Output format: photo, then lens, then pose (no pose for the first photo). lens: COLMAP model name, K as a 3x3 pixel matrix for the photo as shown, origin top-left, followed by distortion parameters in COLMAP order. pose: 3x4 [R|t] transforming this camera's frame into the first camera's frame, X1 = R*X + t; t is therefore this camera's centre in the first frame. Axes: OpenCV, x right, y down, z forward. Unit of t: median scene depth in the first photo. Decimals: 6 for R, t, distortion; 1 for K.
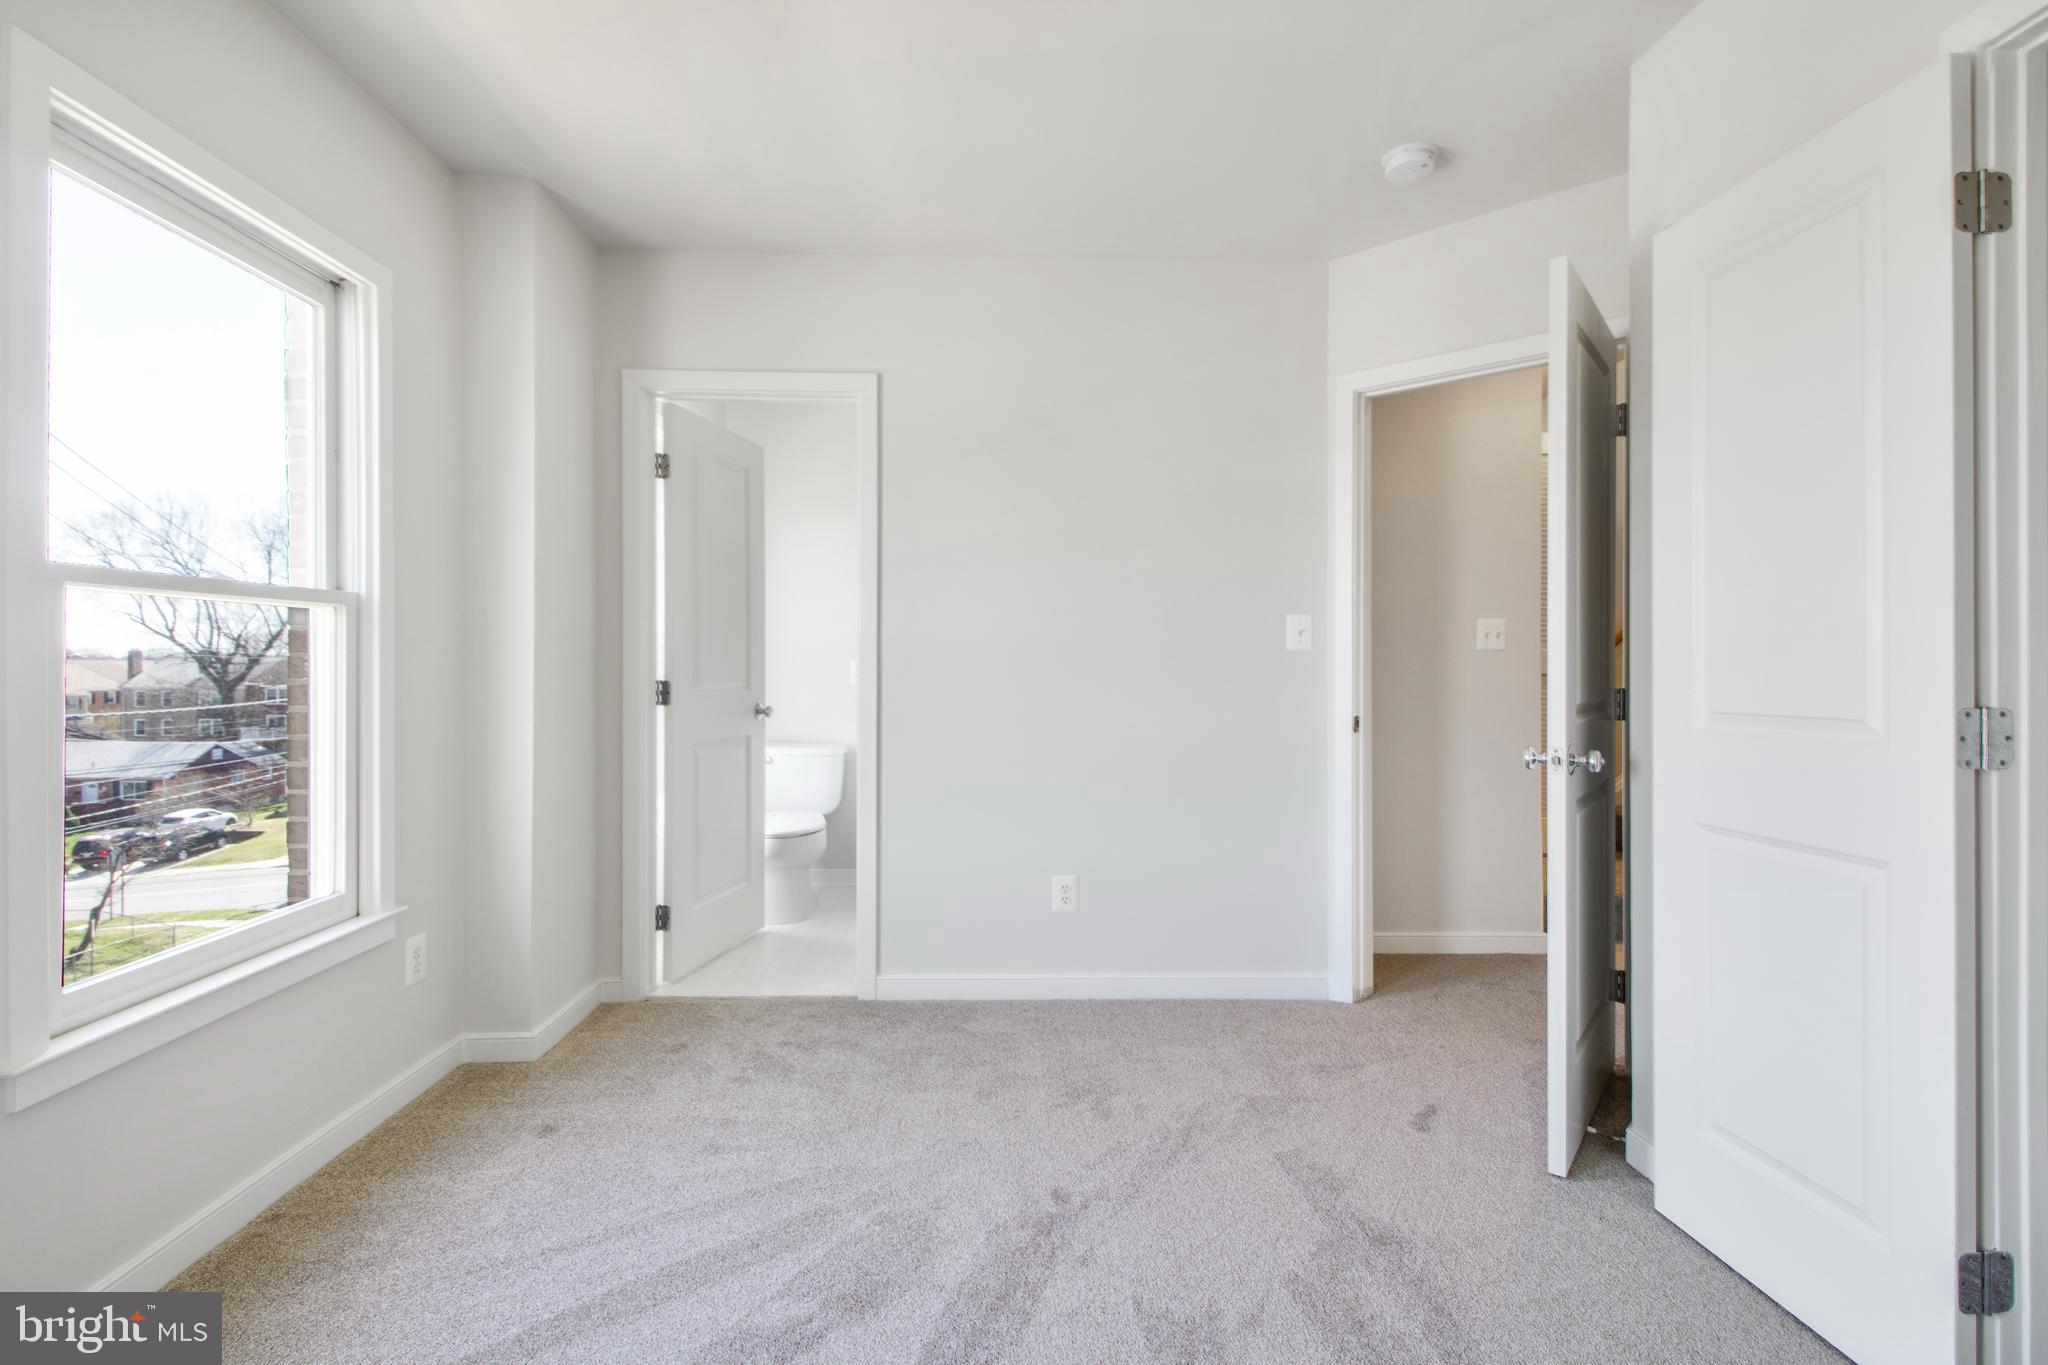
lens RADIAL K [[948.2, 0, 1013.2], [0, 948.2, 658.4], [0, 0, 1]] dist [0.021833, -0.006408]
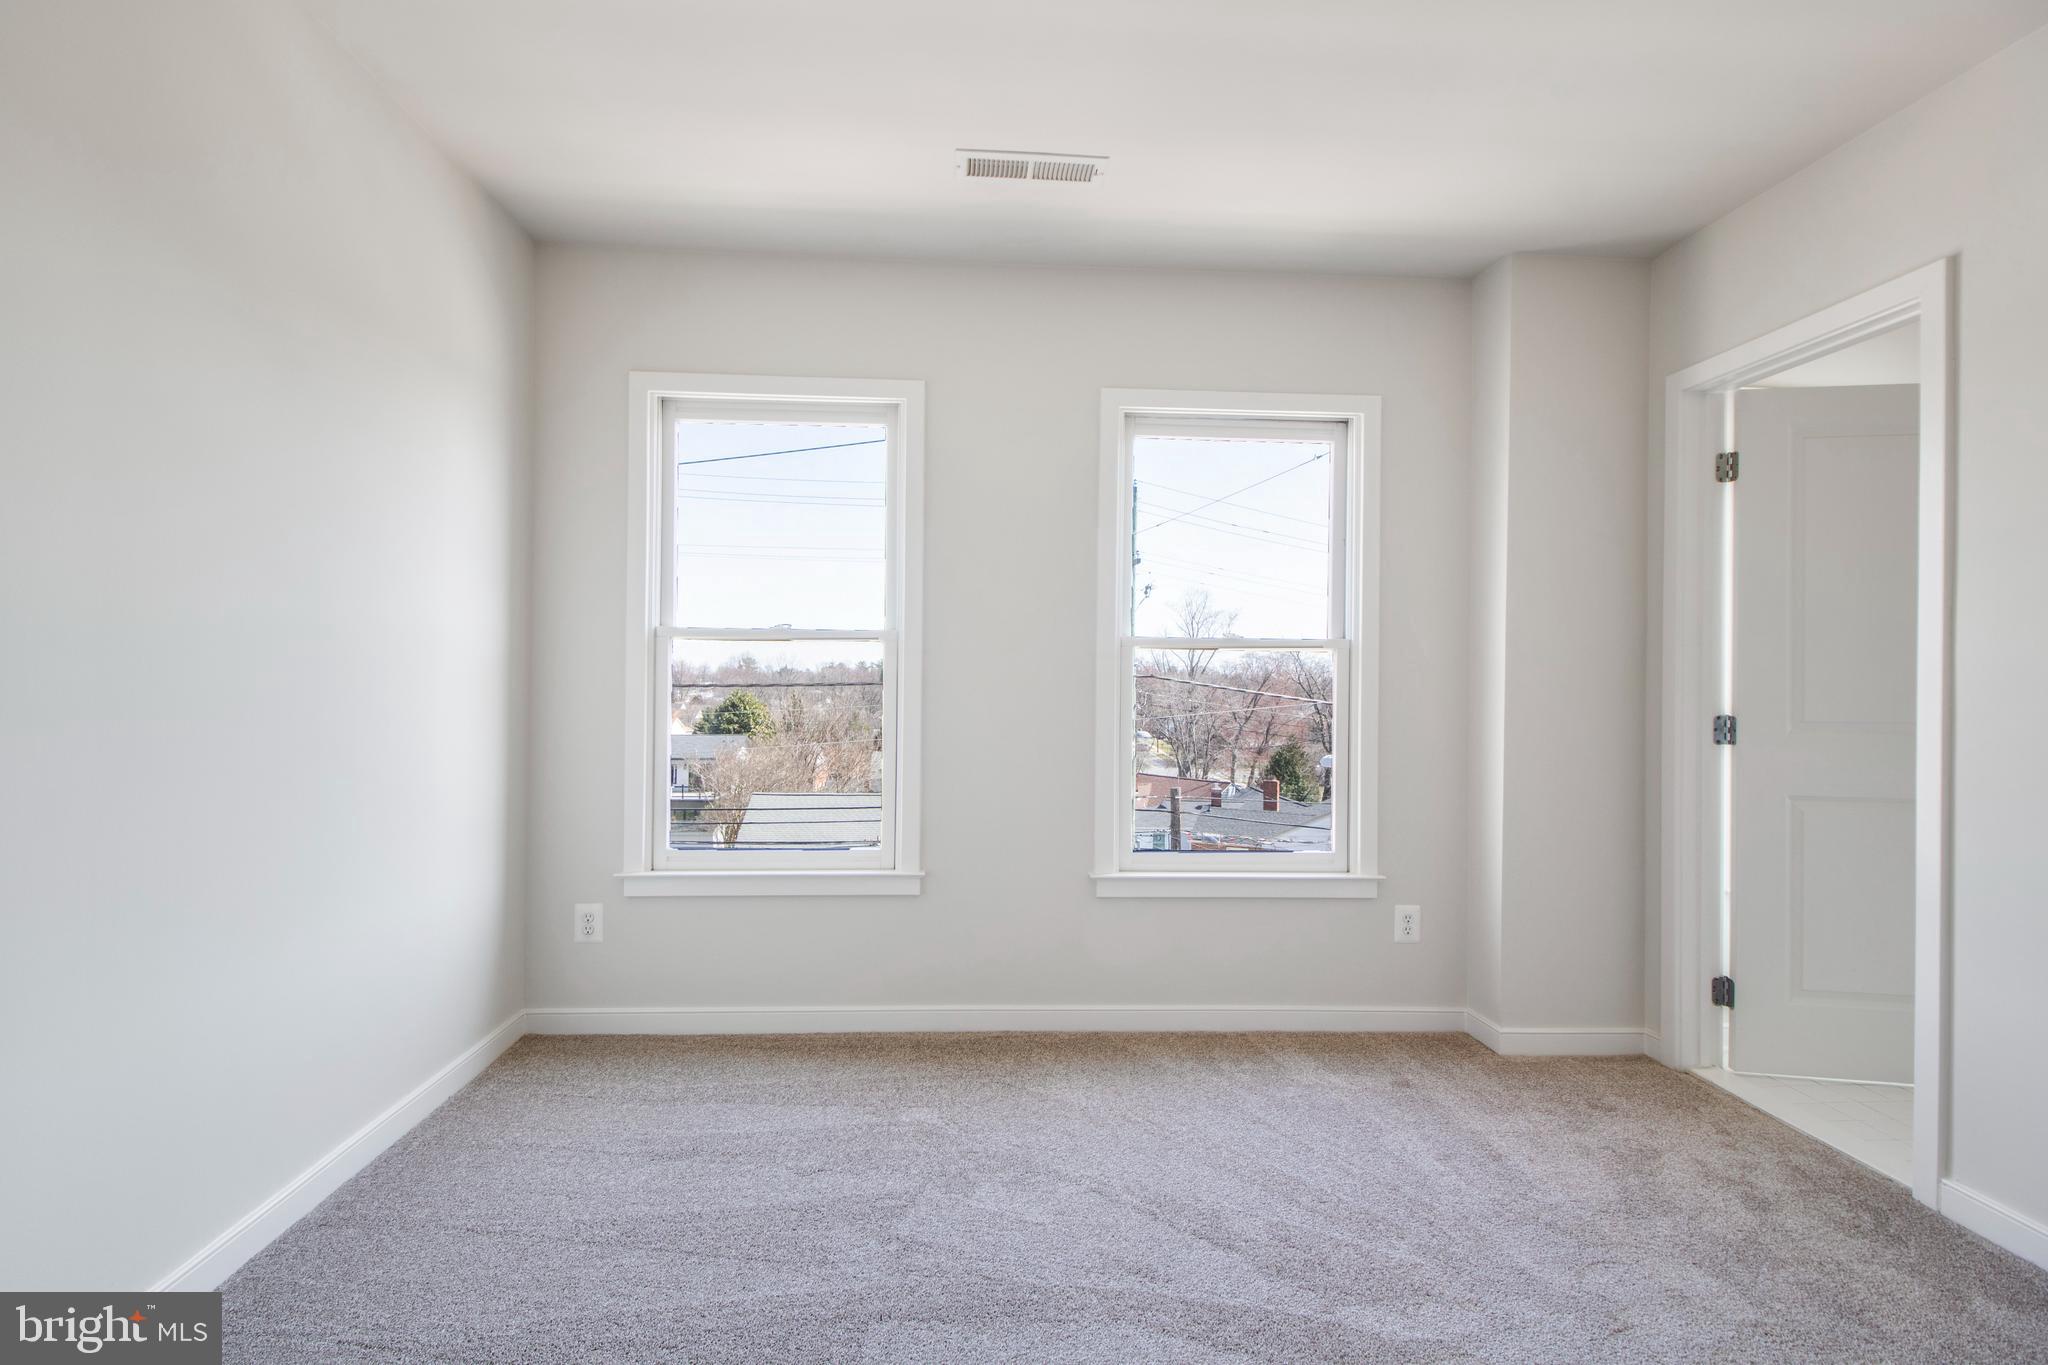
lens RADIAL K [[948.2, 0, 1013.2], [0, 948.2, 658.4], [0, 0, 1]] dist [0.021833, -0.006408]
pose [[0.043839, -0.033462, -0.998478, 0.575050], [-0.009742, 0.999377, -0.033920, 0.009709], [0.998991, 0.011214, 0.043485, 0.383852]]
